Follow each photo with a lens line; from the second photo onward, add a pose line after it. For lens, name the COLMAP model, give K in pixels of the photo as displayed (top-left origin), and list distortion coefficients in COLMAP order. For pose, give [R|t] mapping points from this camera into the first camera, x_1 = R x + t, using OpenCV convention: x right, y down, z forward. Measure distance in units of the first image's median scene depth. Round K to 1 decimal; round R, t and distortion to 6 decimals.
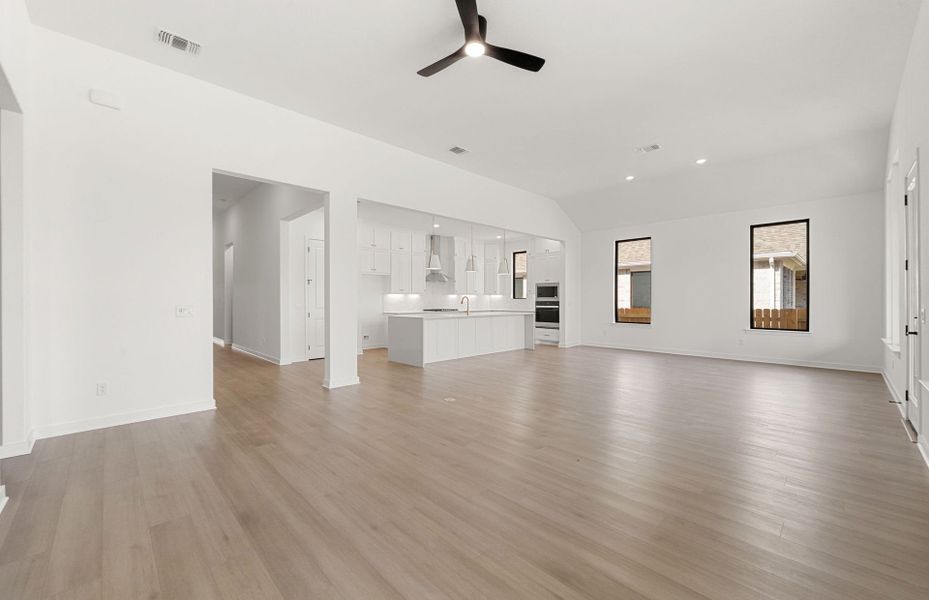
lens RADIAL K [[363.9, 0, 447.0], [0, 363.9, 297.1], [0, 0, 1]] dist [0.002150, 0.000111]
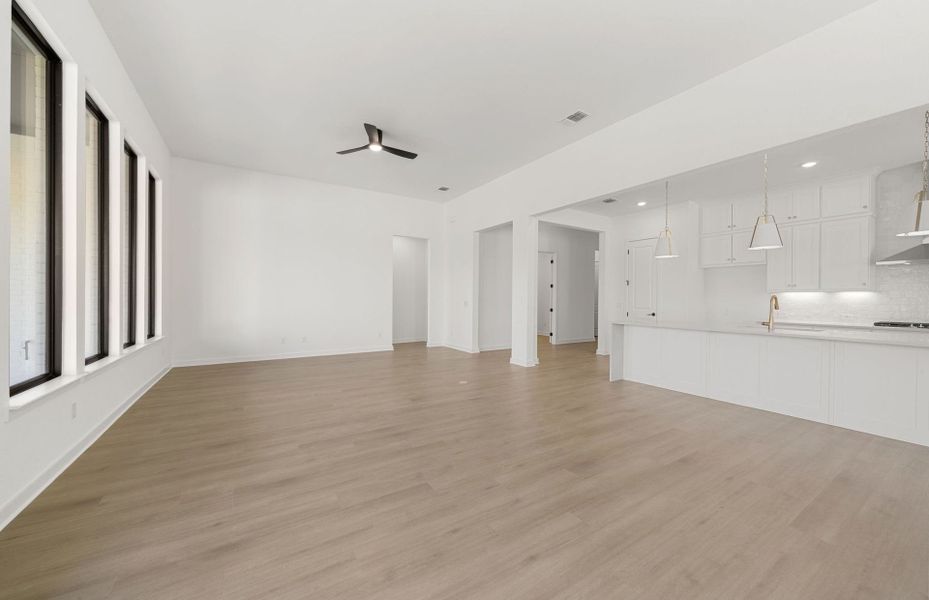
lens RADIAL K [[352.6, 0, 465.2], [0, 352.6, 301.7], [0, 0, 1]] dist [0.000990, -0.000267]
pose [[-0.180724, 0.010941, -0.983473, 0.563373], [-0.006870, 0.999900, 0.012386, 0.003627], [0.983510, 0.008995, -0.180631, 0.577878]]
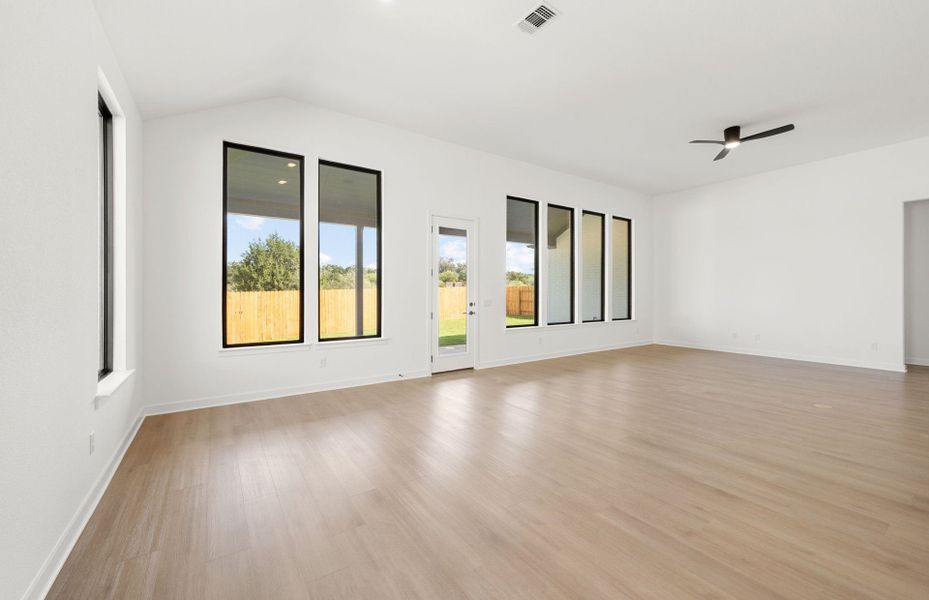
lens RADIAL K [[371.3, 0, 455.4], [0, 371.3, 293.0], [0, 0, 1]] dist [0.003830, 0.001006]
pose [[-0.987076, 0.004693, 0.160182, 0.378059], [0.004188, 0.999985, -0.003489, 0.003102], [-0.160196, -0.002773, -0.987081, 0.991237]]
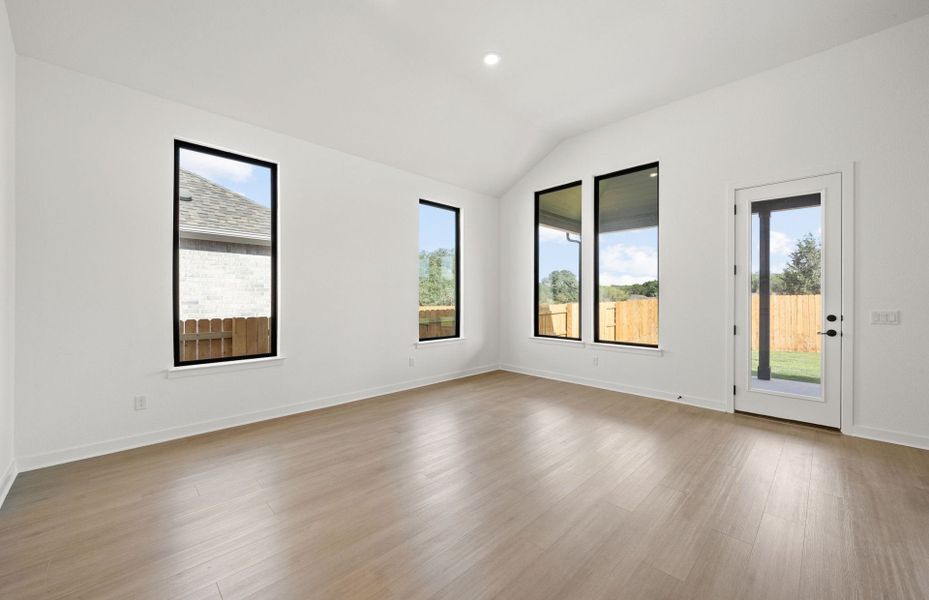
lens RADIAL K [[352.6, 0, 461.8], [0, 352.6, 299.1], [0, 0, 1]] dist [0.000990, -0.000267]
pose [[-0.031611, 0.000106, 0.999500, 0.103448], [-0.004396, 0.999990, -0.000245, 0.003002], [-0.999491, -0.004401, -0.031611, 0.725707]]
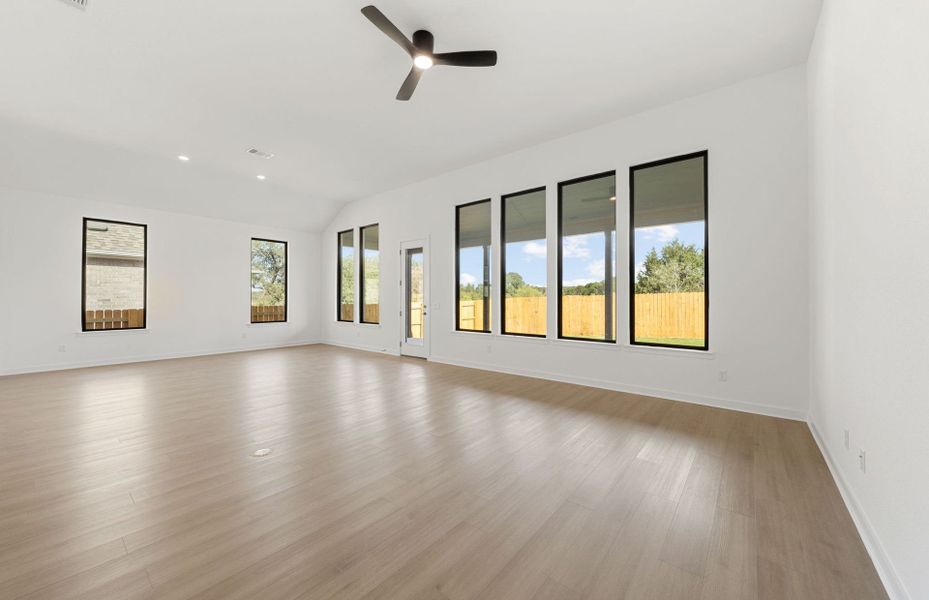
lens RADIAL K [[352.6, 0, 475.1], [0, 352.6, 300.4], [0, 0, 1]] dist [0.000990, -0.000267]
pose [[-0.130924, -0.004636, 0.991382, -0.326477], [-0.003882, 0.999984, 0.004163, 0.003352], [-0.991385, -0.003304, -0.130940, 0.324176]]
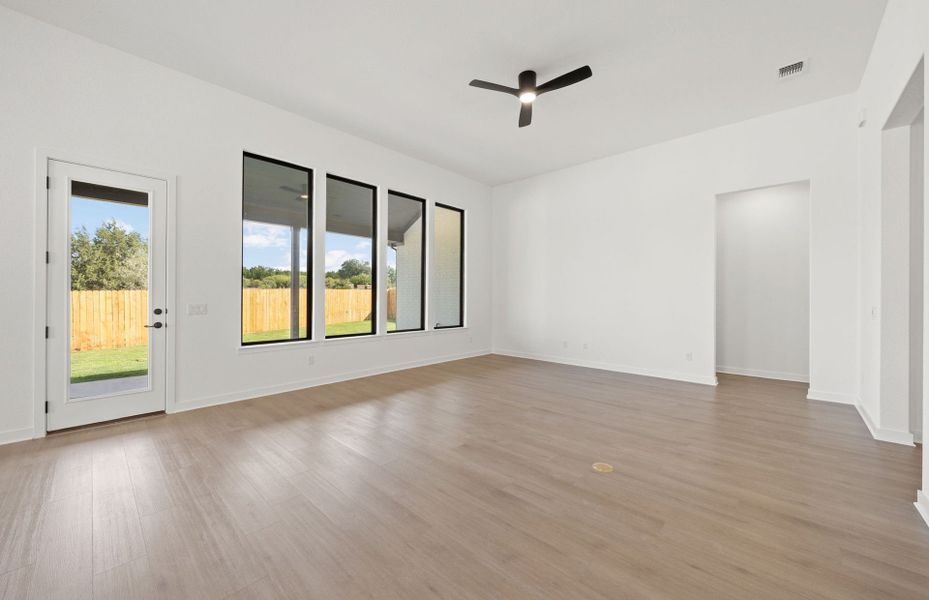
lens RADIAL K [[352.6, 0, 459.2], [0, 352.6, 298.0], [0, 0, 1]] dist [0.000990, -0.000267]
pose [[-0.998417, -0.000233, -0.056250, 0.139049], [-0.000356, 0.999998, 0.002179, 0.004328], [0.056249, 0.002195, -0.998414, 0.748597]]
